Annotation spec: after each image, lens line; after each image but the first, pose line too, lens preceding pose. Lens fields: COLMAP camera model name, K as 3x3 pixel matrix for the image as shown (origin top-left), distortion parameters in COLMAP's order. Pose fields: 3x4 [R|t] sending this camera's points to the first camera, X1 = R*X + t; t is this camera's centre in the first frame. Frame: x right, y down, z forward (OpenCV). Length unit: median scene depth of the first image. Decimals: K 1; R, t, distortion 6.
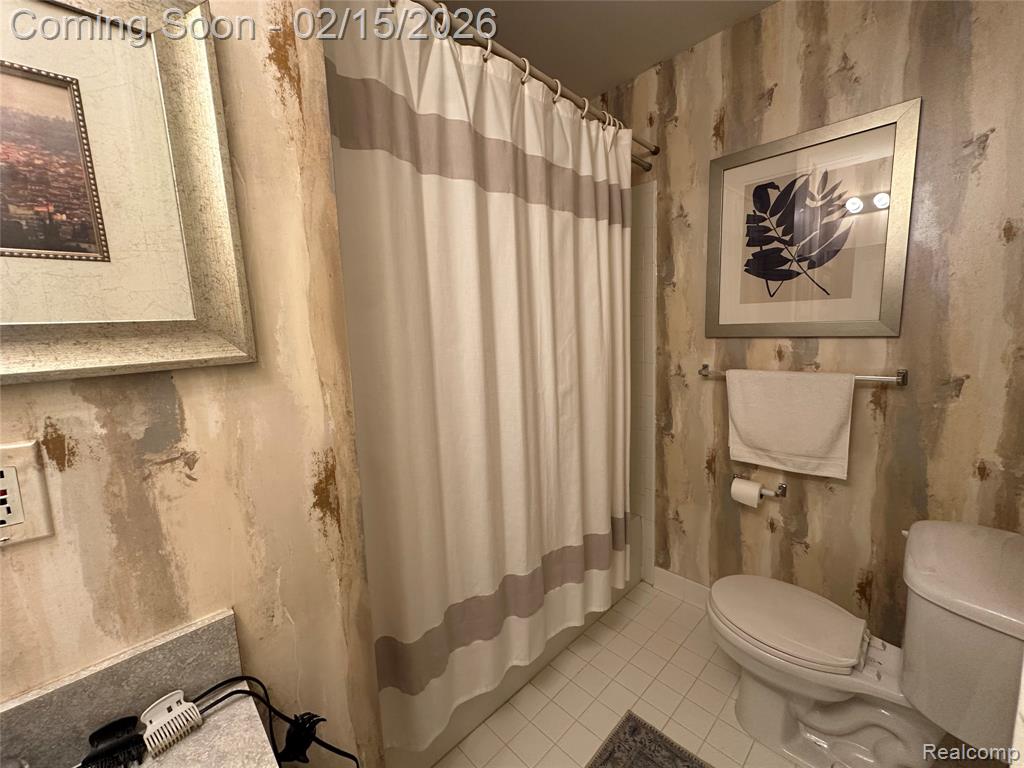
lens RADIAL K [[409.2, 0, 512.0], [0, 409.2, 384.0], [0, 0, 1]] dist [-0.002521, 0.000133]
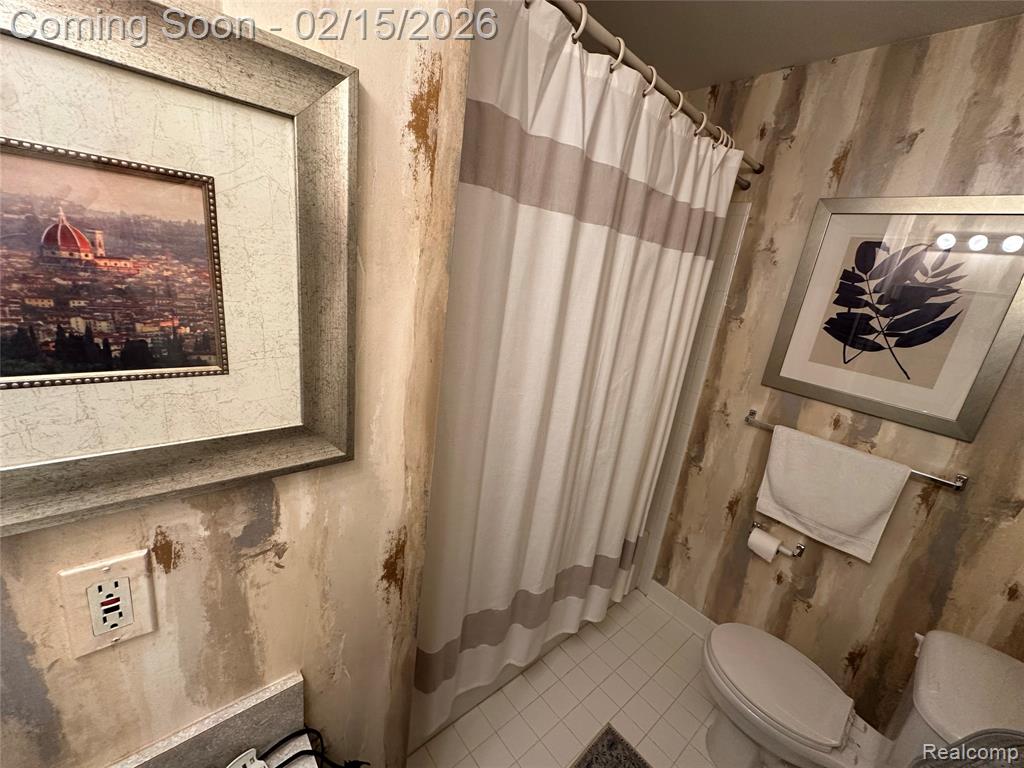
lens RADIAL K [[409.2, 0, 512.0], [0, 409.2, 384.0], [0, 0, 1]] dist [-0.002521, 0.000133]
pose [[0.984210, 0.176767, -0.009128, -0.150459], [-0.173716, 0.974544, 0.141731, -0.233688], [0.033949, -0.137907, 0.989863, 0.042903]]
